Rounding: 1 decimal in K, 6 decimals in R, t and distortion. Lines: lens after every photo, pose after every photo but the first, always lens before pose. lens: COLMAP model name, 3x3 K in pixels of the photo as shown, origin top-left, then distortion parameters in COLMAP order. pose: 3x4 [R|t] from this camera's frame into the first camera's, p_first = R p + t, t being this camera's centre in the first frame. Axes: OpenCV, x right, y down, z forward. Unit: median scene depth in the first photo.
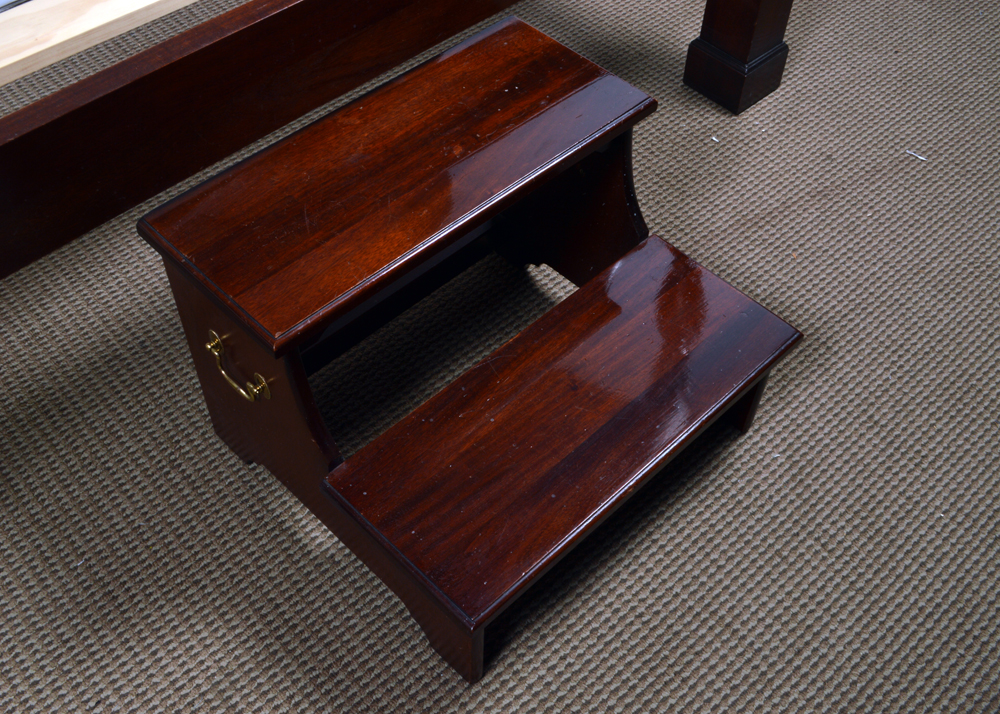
lens RADIAL K [[1111.8, 0, 500.0], [0, 1111.8, 357.0], [0, 0, 1]] dist [-0.006342, -0.002910]
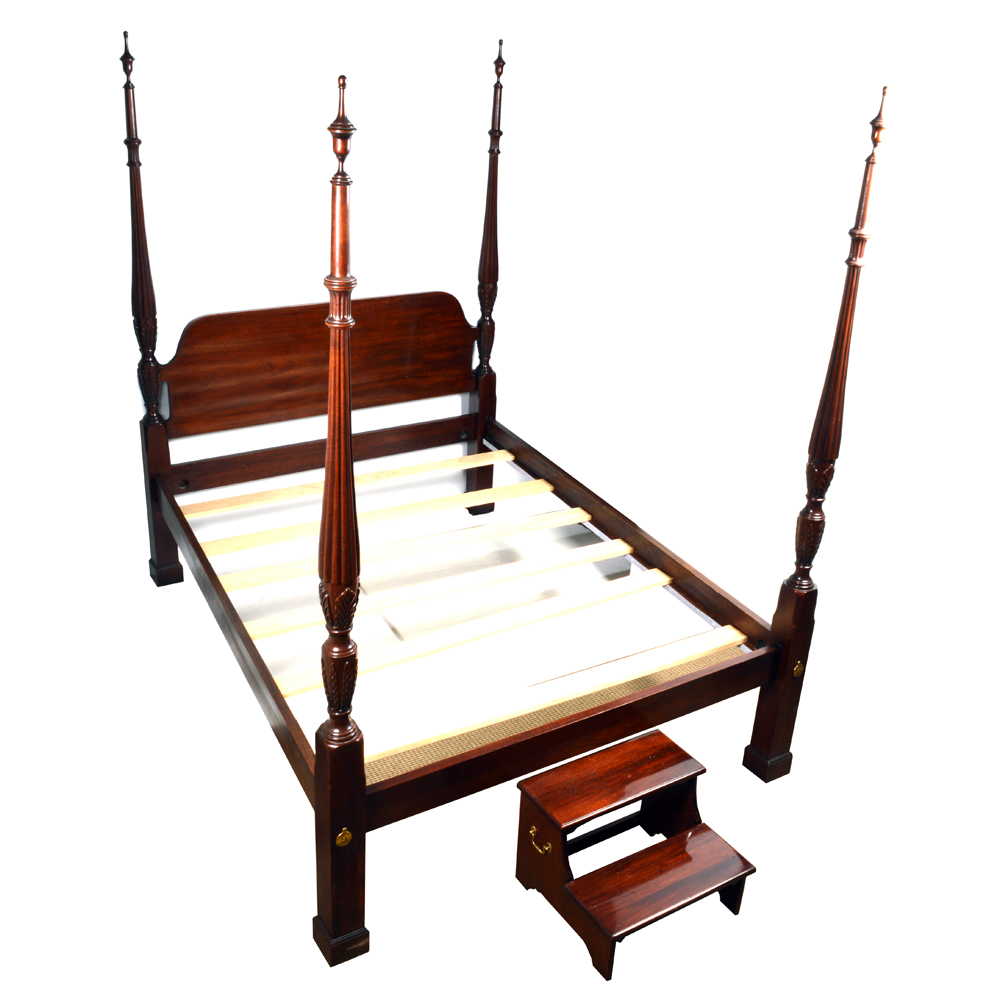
lens RADIAL K [[1123.1, 0, 500.0], [0, 1123.1, 500.0], [0, 0, 1]] dist [-0.004430, -0.001856]
pose [[0.976225, 0.110339, -0.186575, 0.090354], [-0.180166, 0.891618, -0.415400, 0.409495], [0.120519, 0.439138, 0.890299, -1.782301]]
